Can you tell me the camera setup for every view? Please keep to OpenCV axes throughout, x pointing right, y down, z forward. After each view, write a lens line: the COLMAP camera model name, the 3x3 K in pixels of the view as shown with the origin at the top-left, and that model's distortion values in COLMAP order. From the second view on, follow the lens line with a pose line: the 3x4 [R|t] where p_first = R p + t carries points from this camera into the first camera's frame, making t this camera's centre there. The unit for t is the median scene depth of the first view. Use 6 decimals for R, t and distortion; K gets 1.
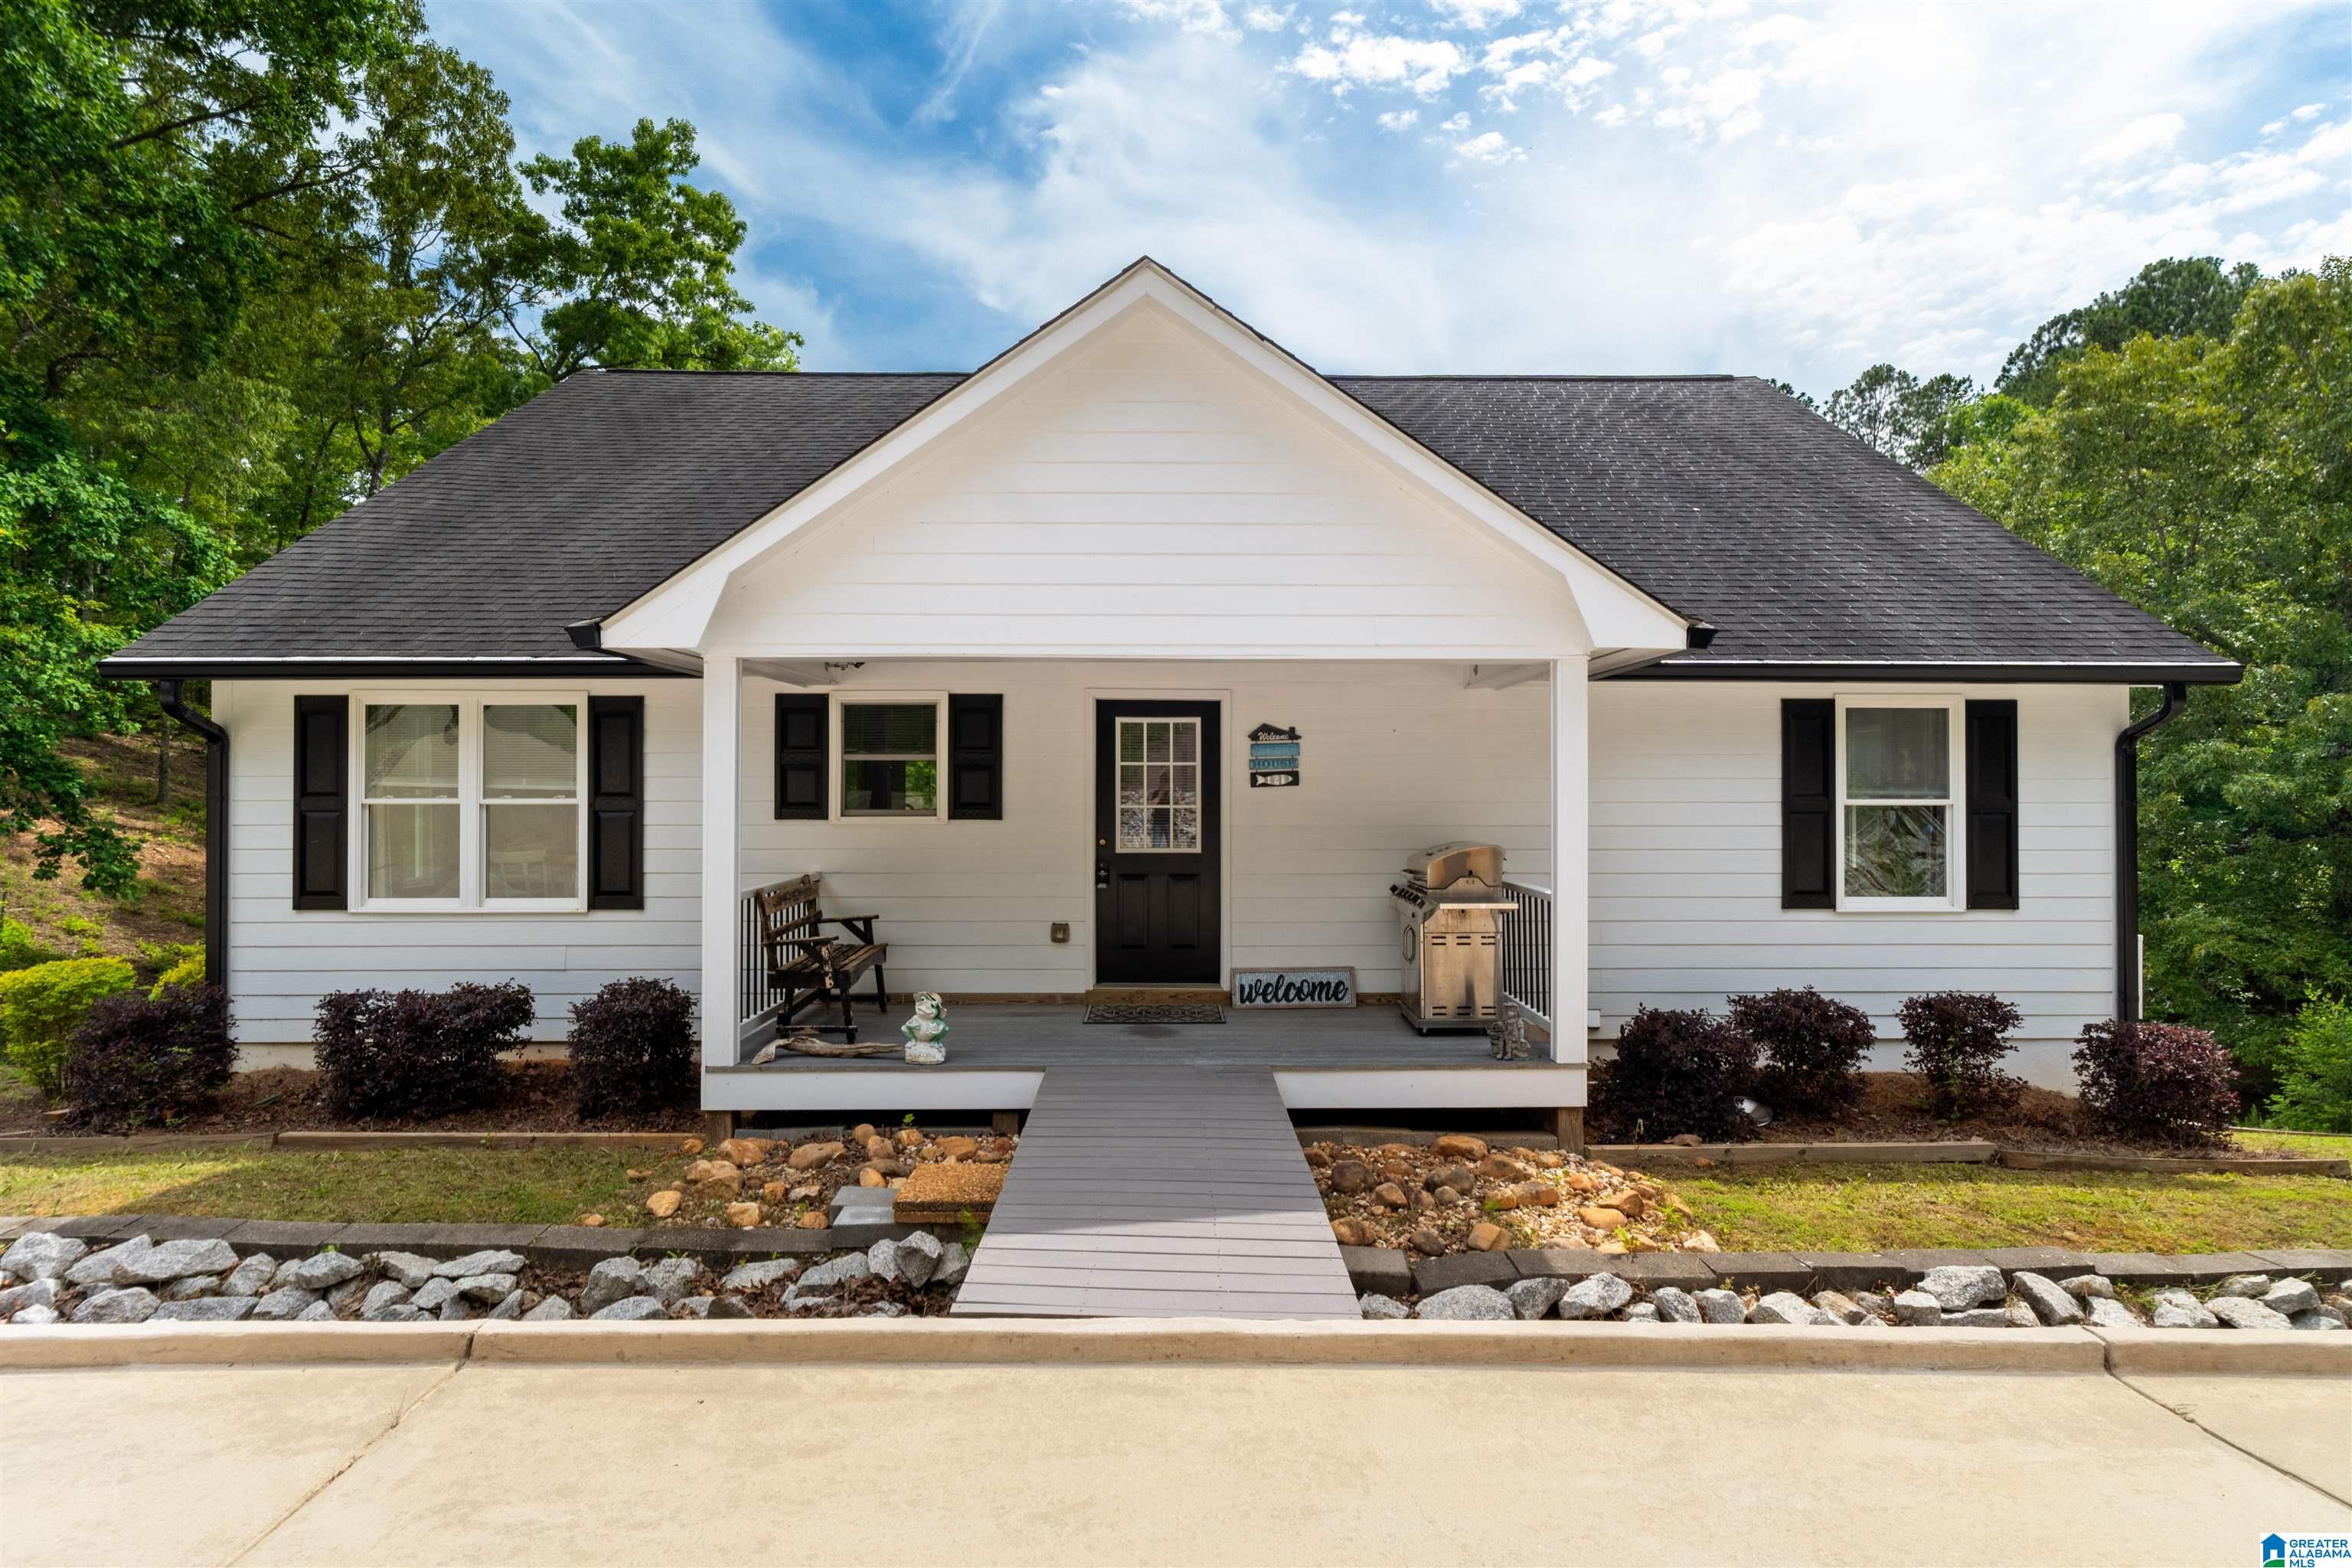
lens RADIAL K [[1150.3, 0, 1163.1], [0, 1150.3, 788.8], [0, 0, 1]] dist [0.001909, 0.000251]
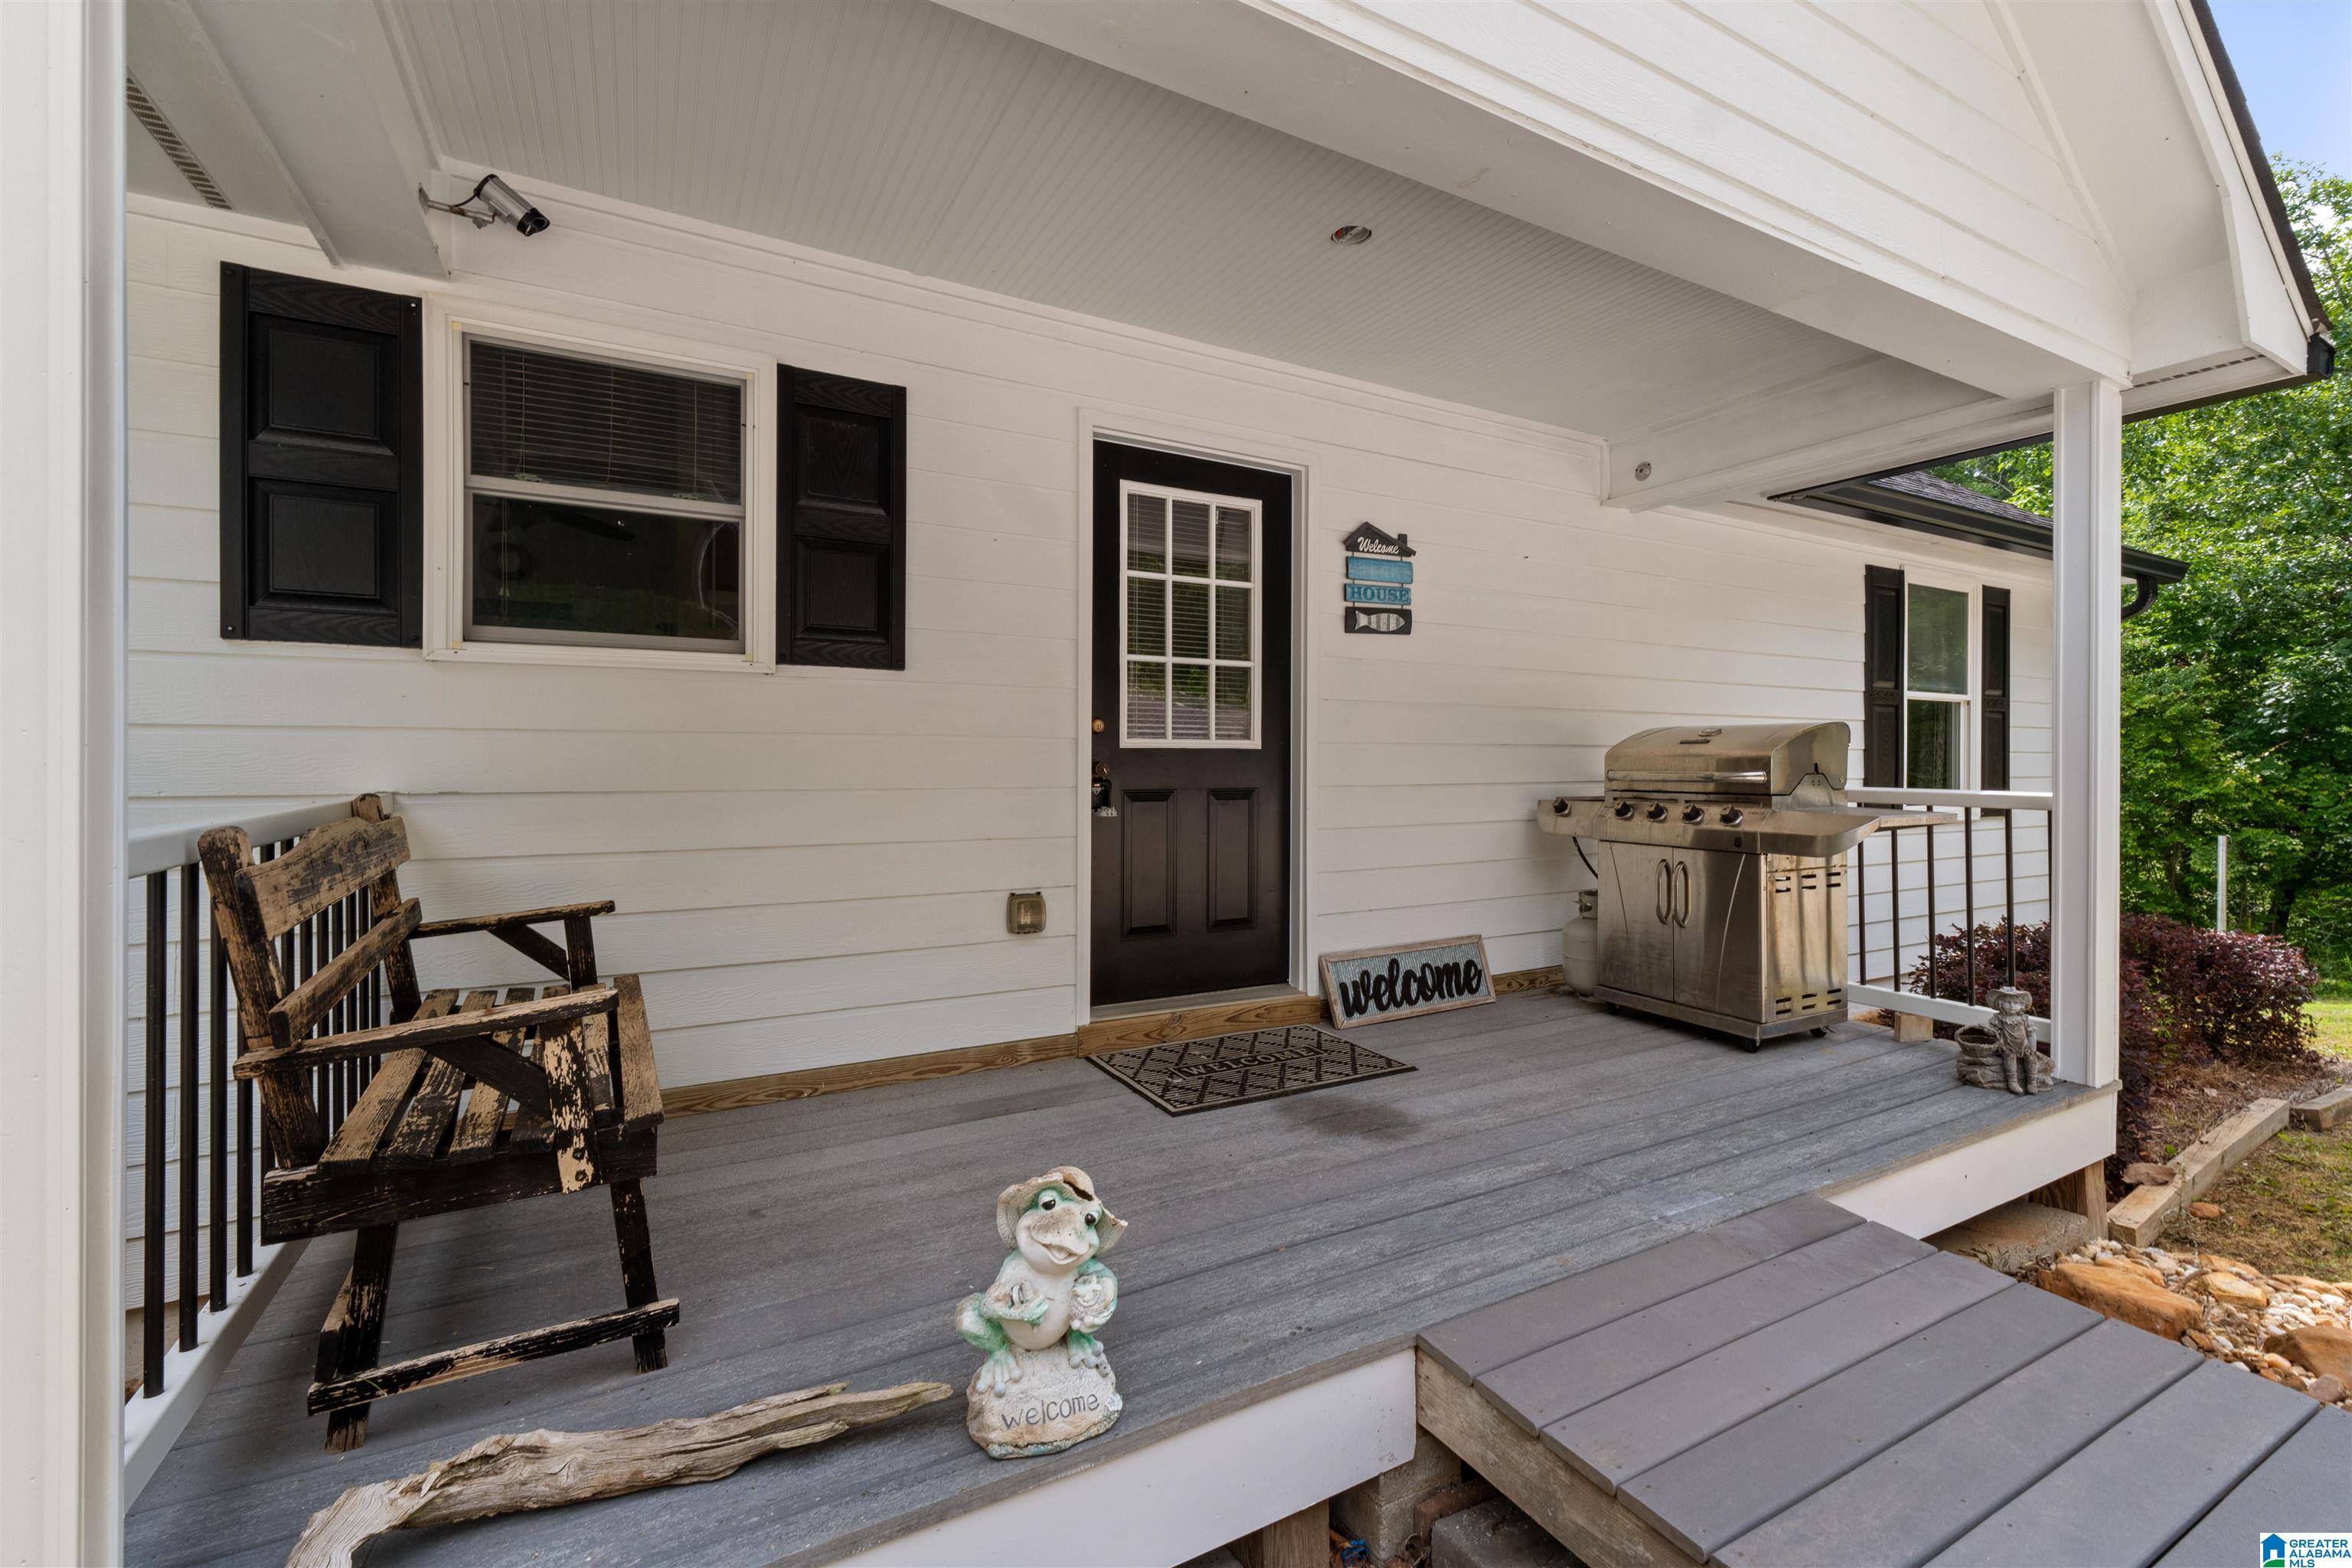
lens RADIAL K [[999.8, 0, 1181.2], [0, 999.8, 766.1], [0, 0, 1]] dist [0.001782, 0.000233]
pose [[0.881718, -0.001387, 0.471774, -0.227627], [-0.004028, 0.999937, 0.010467, 0.059516], [-0.471759, -0.011129, 0.881657, 0.605157]]
